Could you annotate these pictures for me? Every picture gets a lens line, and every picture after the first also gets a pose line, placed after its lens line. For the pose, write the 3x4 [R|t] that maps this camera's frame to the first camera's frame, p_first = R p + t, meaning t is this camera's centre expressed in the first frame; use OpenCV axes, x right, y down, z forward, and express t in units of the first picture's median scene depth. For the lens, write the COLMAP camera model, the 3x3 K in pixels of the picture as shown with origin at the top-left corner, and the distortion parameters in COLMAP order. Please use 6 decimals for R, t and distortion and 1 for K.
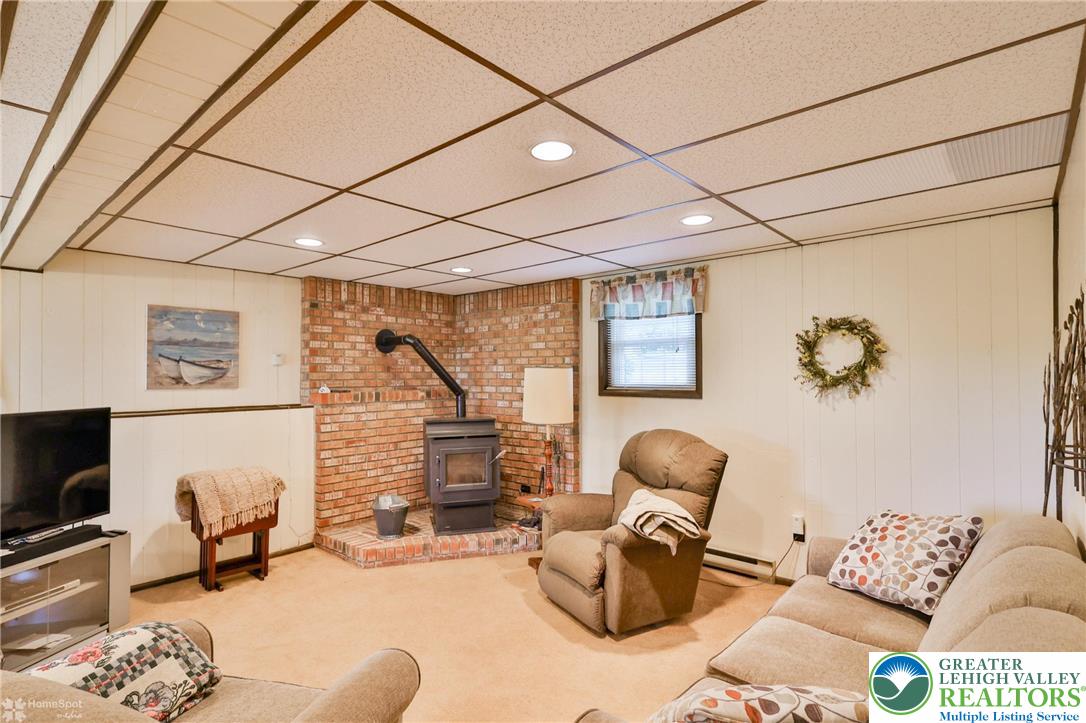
lens RADIAL K [[540.3, 0, 537.2], [0, 540.3, 368.3], [0, 0, 1]] dist [0.000921, 0.000015]
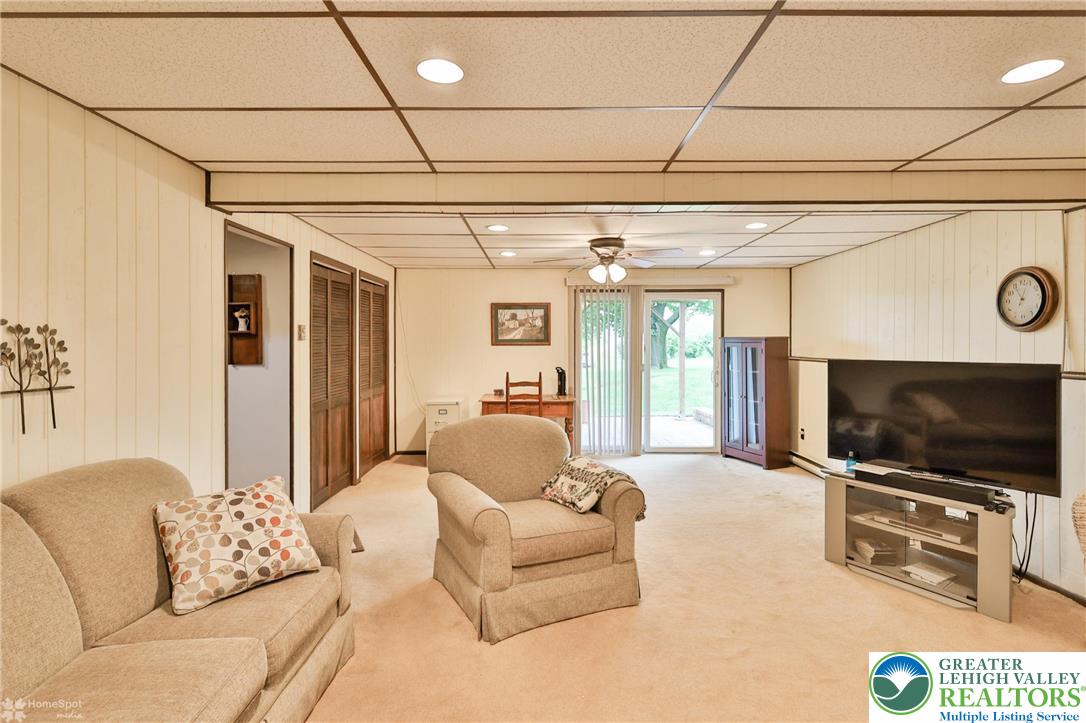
lens RADIAL K [[540.3, 0, 547.7], [0, 540.3, 355.2], [0, 0, 1]] dist [0.000921, 0.000015]
pose [[-0.736353, 0.020043, -0.676300, 0.230352], [0.011844, 0.999790, 0.016734, 0.027745], [0.676494, 0.004312, -0.736436, 0.826682]]
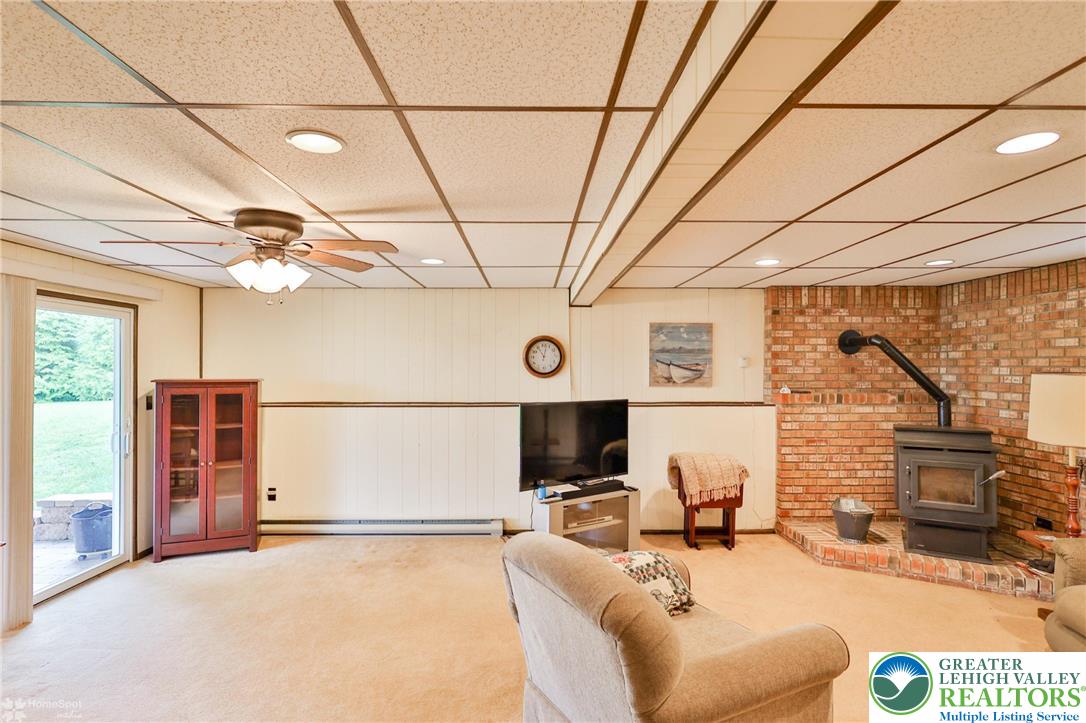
lens RADIAL K [[540.3, 0, 543.0], [0, 540.3, 362.3], [0, 0, 1]] dist [0.000921, 0.000015]
pose [[0.684287, 0.000453, -0.729213, 0.066521], [0.003526, 0.999986, 0.003930, -0.023566], [0.729204, -0.005261, 0.684276, -0.096822]]
